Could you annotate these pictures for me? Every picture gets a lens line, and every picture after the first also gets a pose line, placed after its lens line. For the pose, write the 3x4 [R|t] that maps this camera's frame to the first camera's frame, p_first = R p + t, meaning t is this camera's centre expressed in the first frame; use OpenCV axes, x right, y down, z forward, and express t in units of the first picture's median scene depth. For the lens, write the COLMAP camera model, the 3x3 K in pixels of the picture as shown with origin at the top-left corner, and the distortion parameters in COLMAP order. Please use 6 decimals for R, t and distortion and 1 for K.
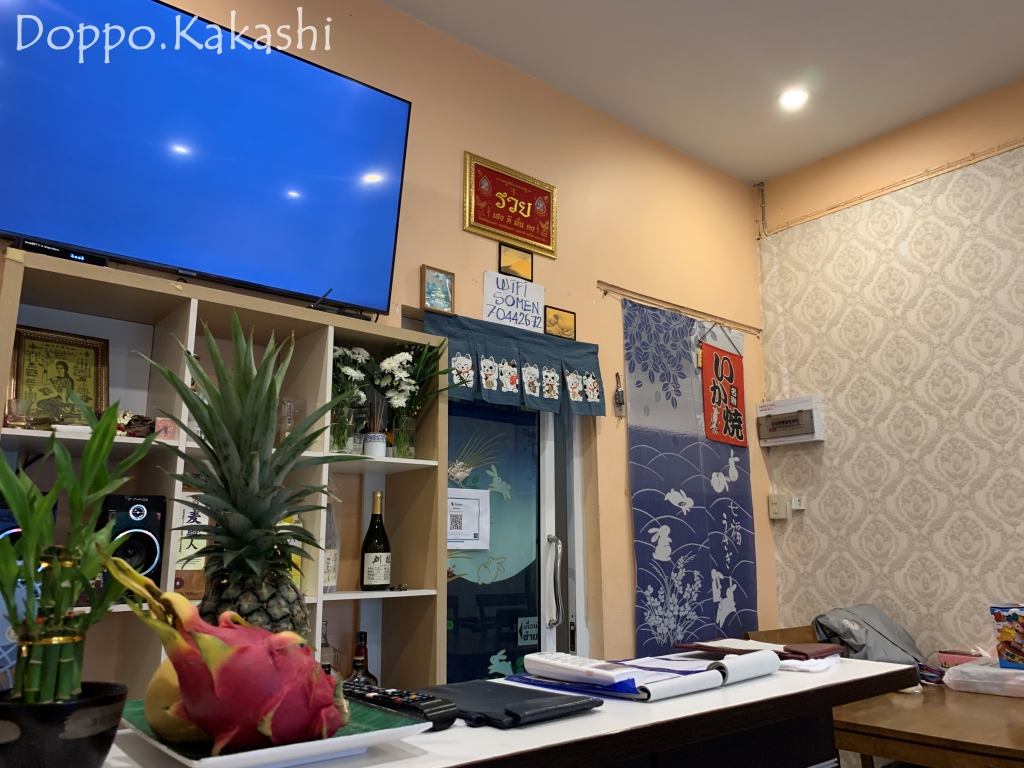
lens RADIAL K [[778.0, 0, 506.2], [0, 778.0, 378.2], [0, 0, 1]] dist [0.005088, -0.009129]
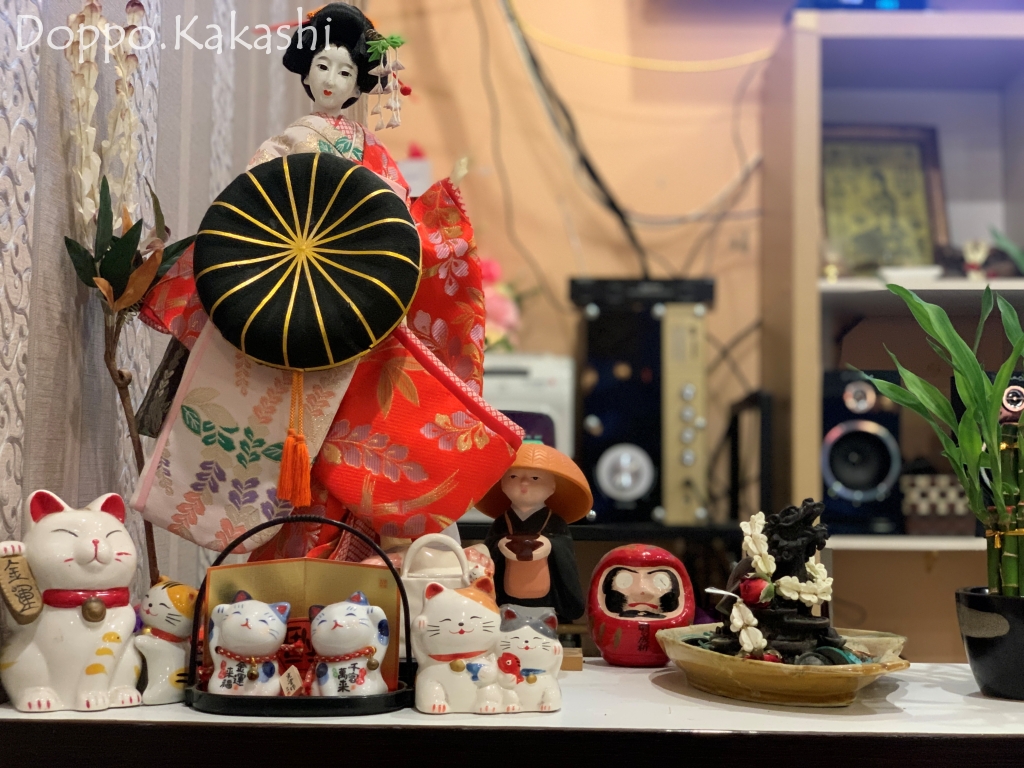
lens RADIAL K [[1533.1, 0, 512.0], [0, 1533.1, 384.0], [0, 0, 1]] dist [0.217847, -1.216055]
pose [[0.760599, -0.028776, -0.648583, 0.028036], [0.127042, 0.986300, 0.105224, -0.022516], [0.636670, -0.162431, 0.753835, -0.203933]]
